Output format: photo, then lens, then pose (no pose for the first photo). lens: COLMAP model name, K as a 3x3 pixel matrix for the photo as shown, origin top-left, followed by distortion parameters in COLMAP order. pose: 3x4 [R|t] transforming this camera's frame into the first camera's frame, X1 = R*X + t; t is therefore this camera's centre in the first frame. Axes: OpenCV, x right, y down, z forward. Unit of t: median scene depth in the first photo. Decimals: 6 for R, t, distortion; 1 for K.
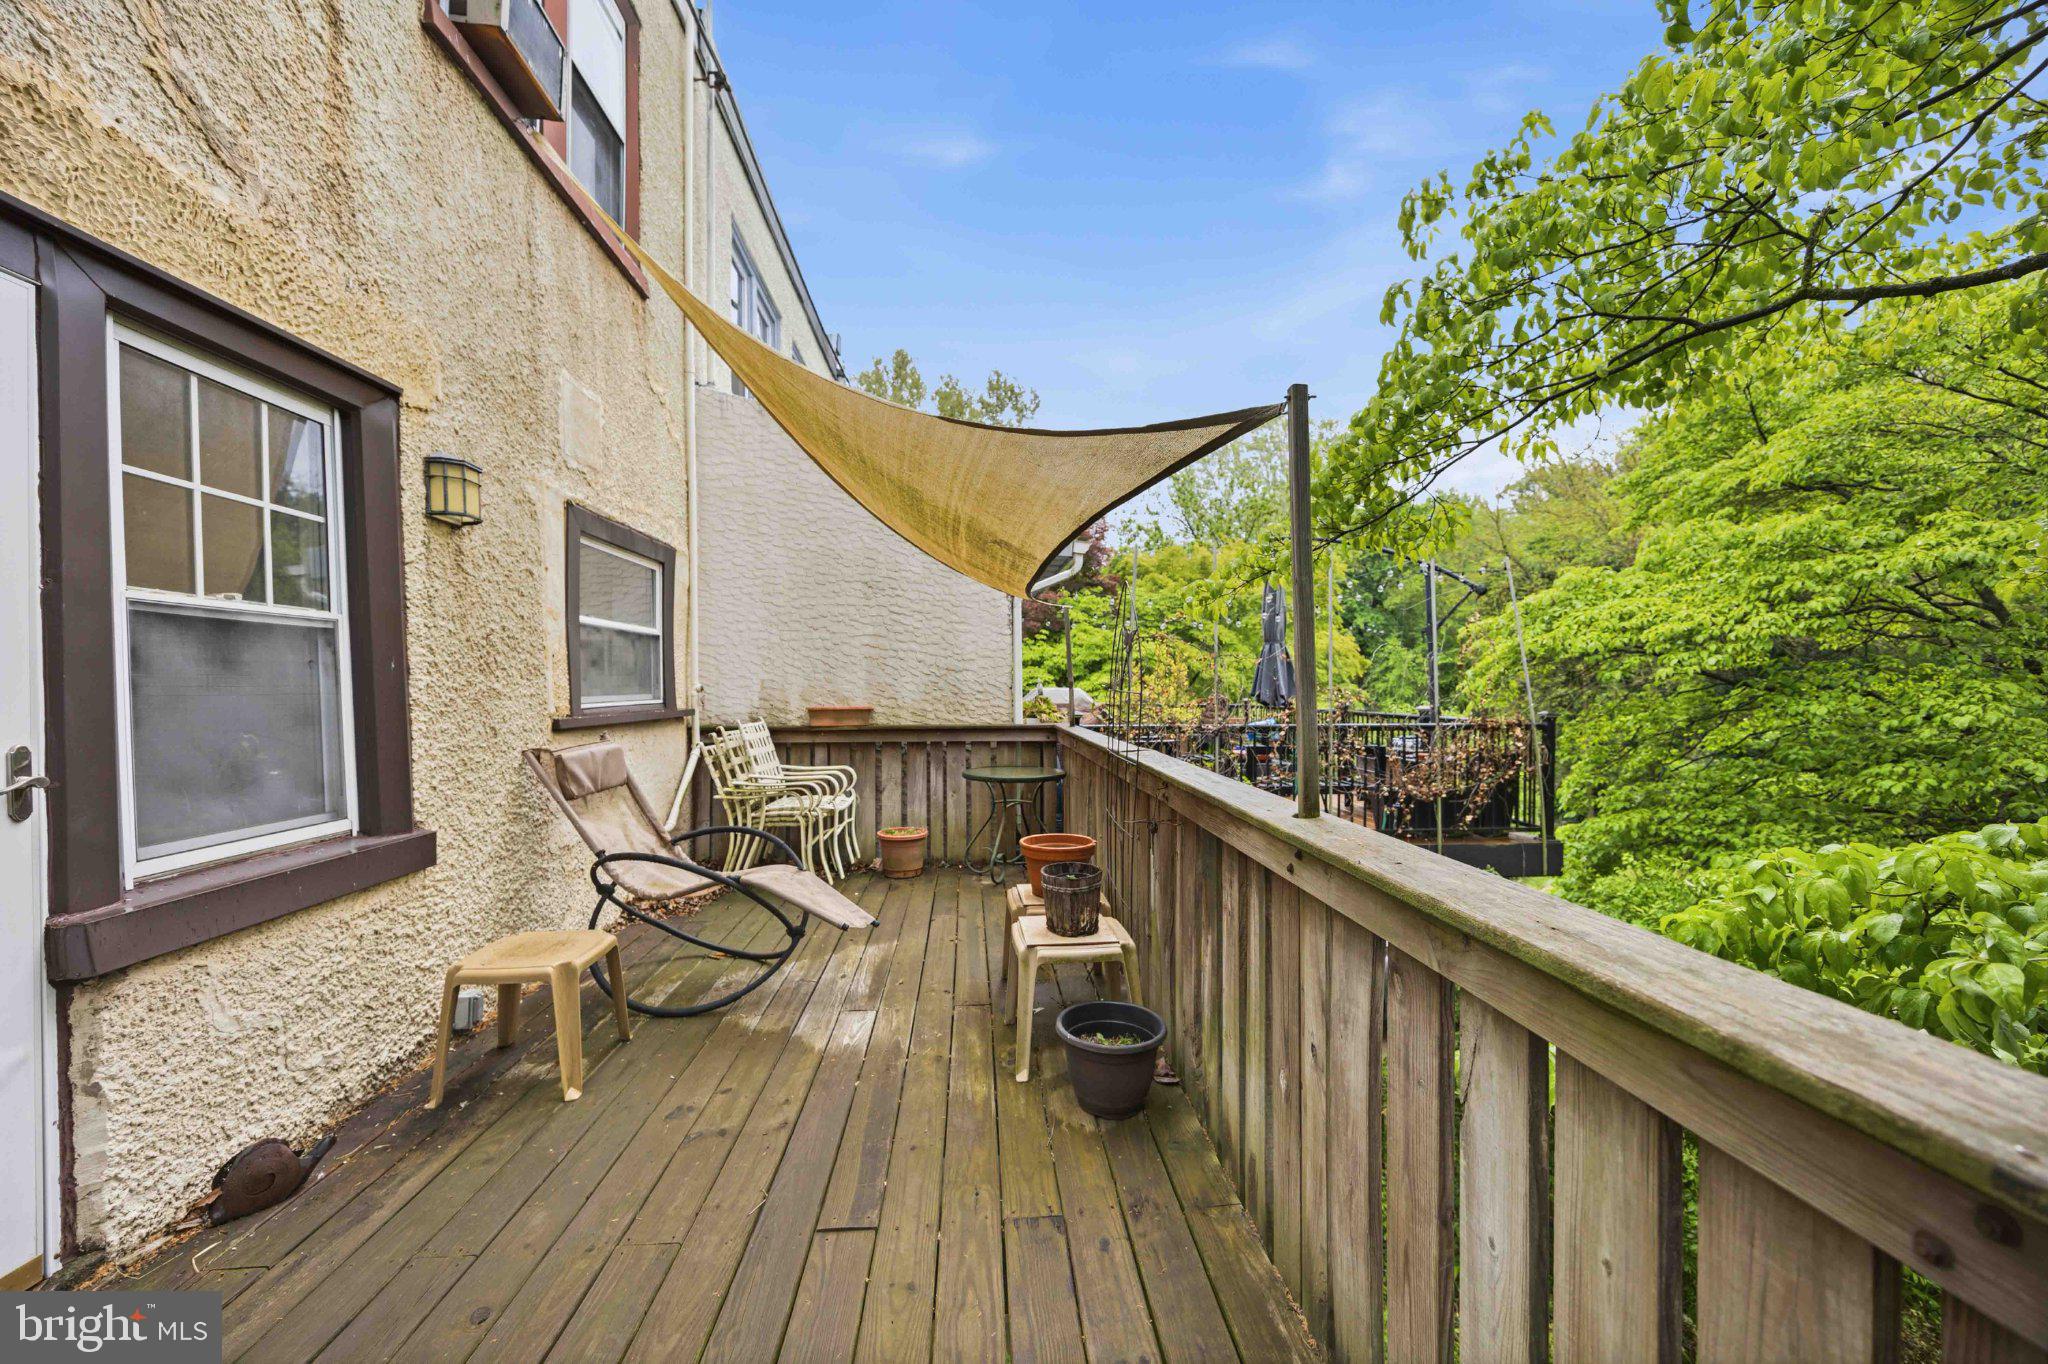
lens RADIAL K [[767.7, 0, 1026.3], [0, 767.7, 689.3], [0, 0, 1]] dist [0.000315, 0.000044]
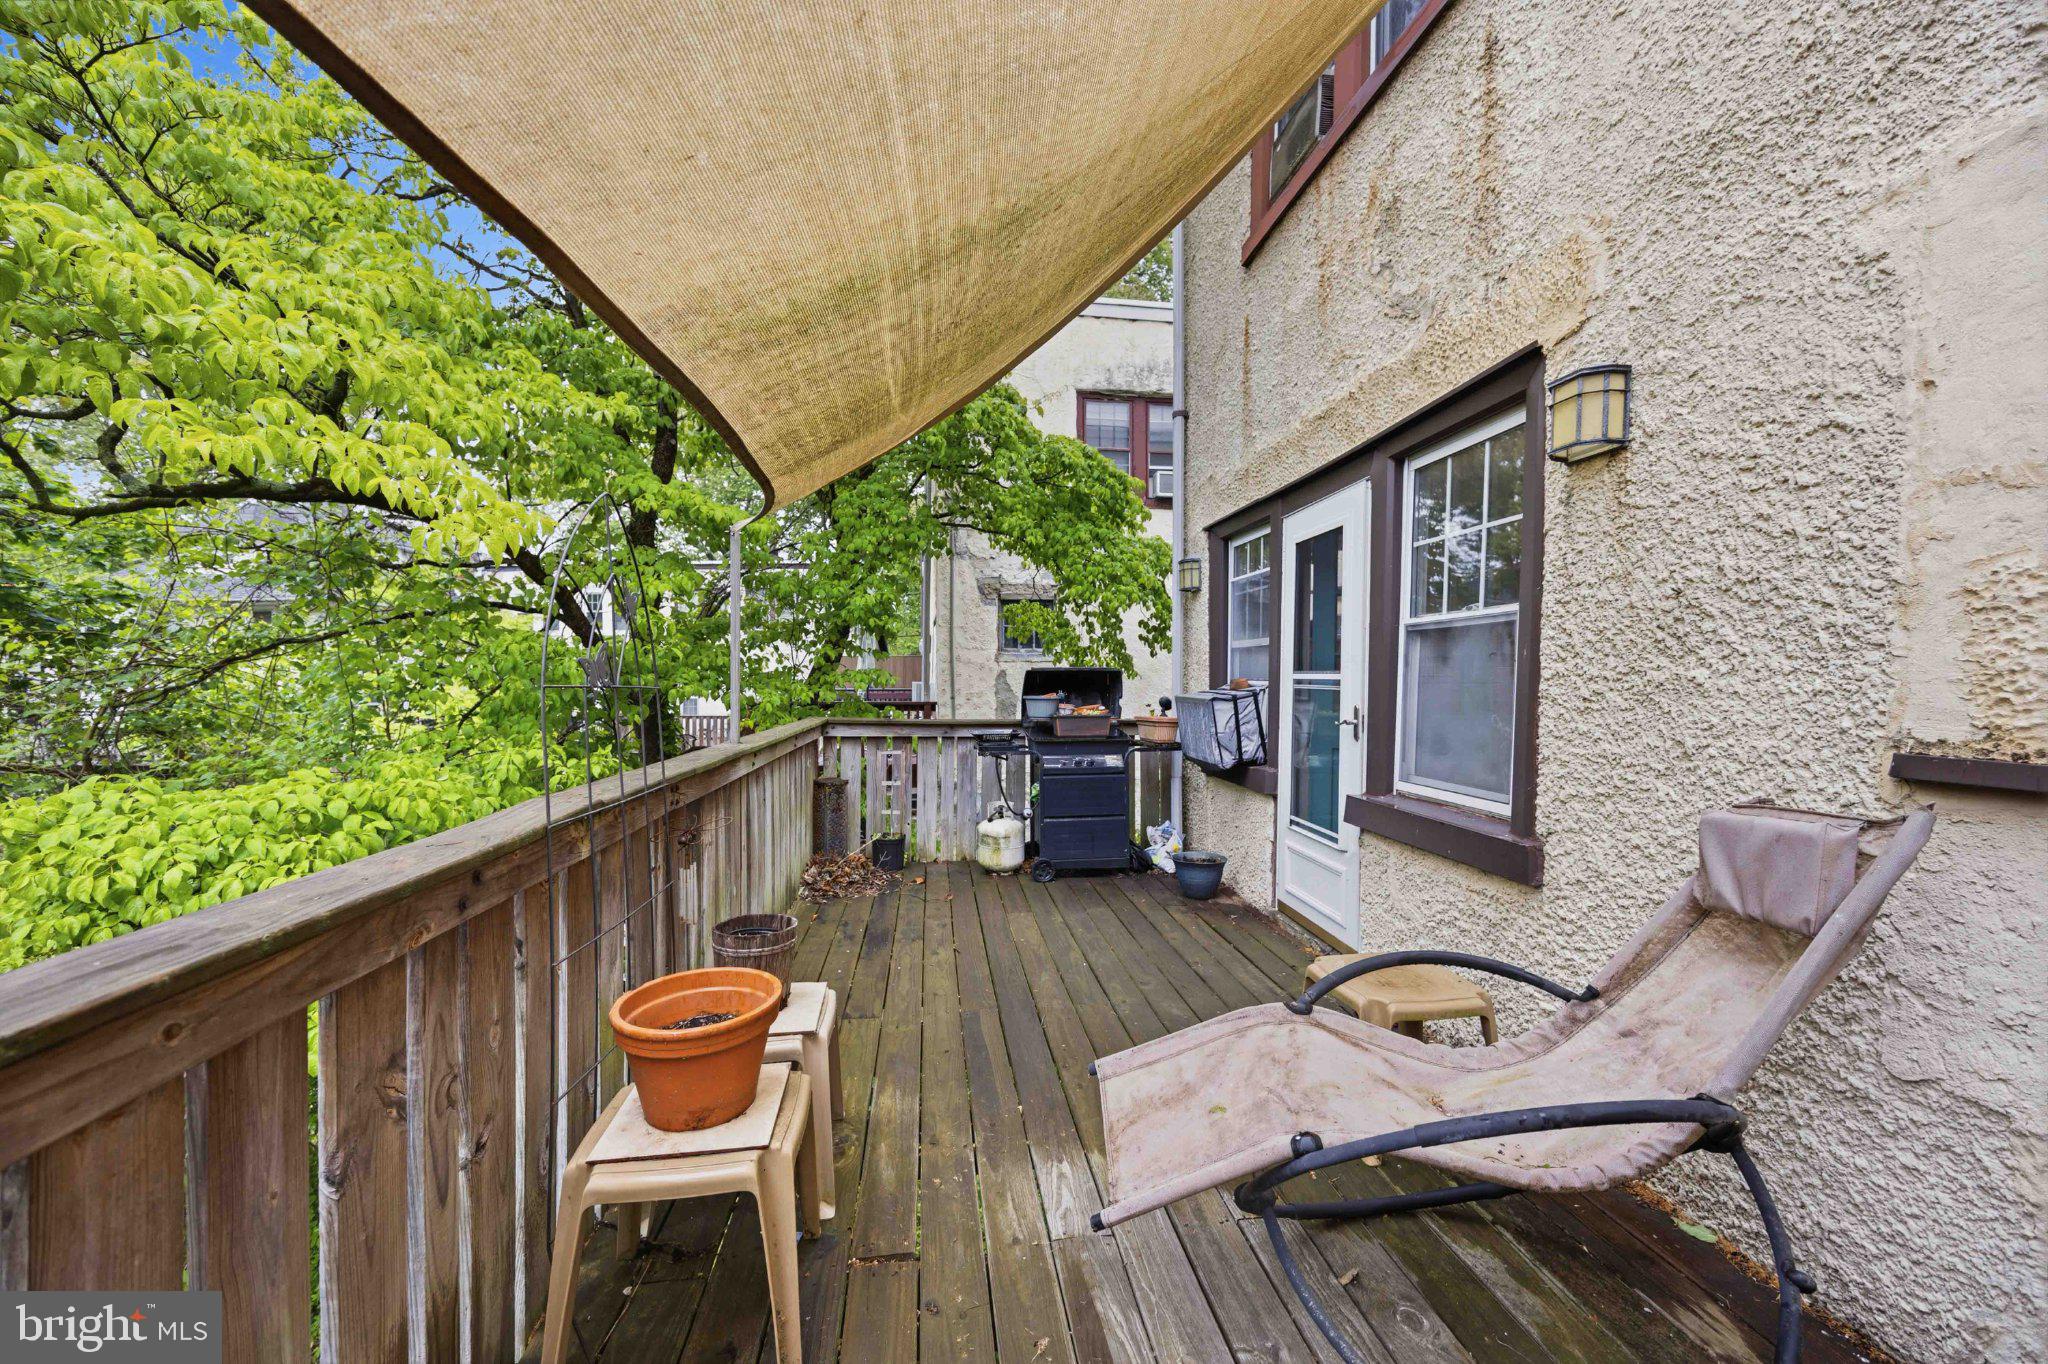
lens RADIAL K [[767.7, 0, 1027.1], [0, 767.7, 688.3], [0, 0, 1]] dist [0.000315, 0.000044]
pose [[-0.997970, 0.001012, -0.063676, -0.168733], [-0.000364, 0.999767, 0.021589, -0.007919], [0.063683, 0.021568, -0.997737, 1.875939]]
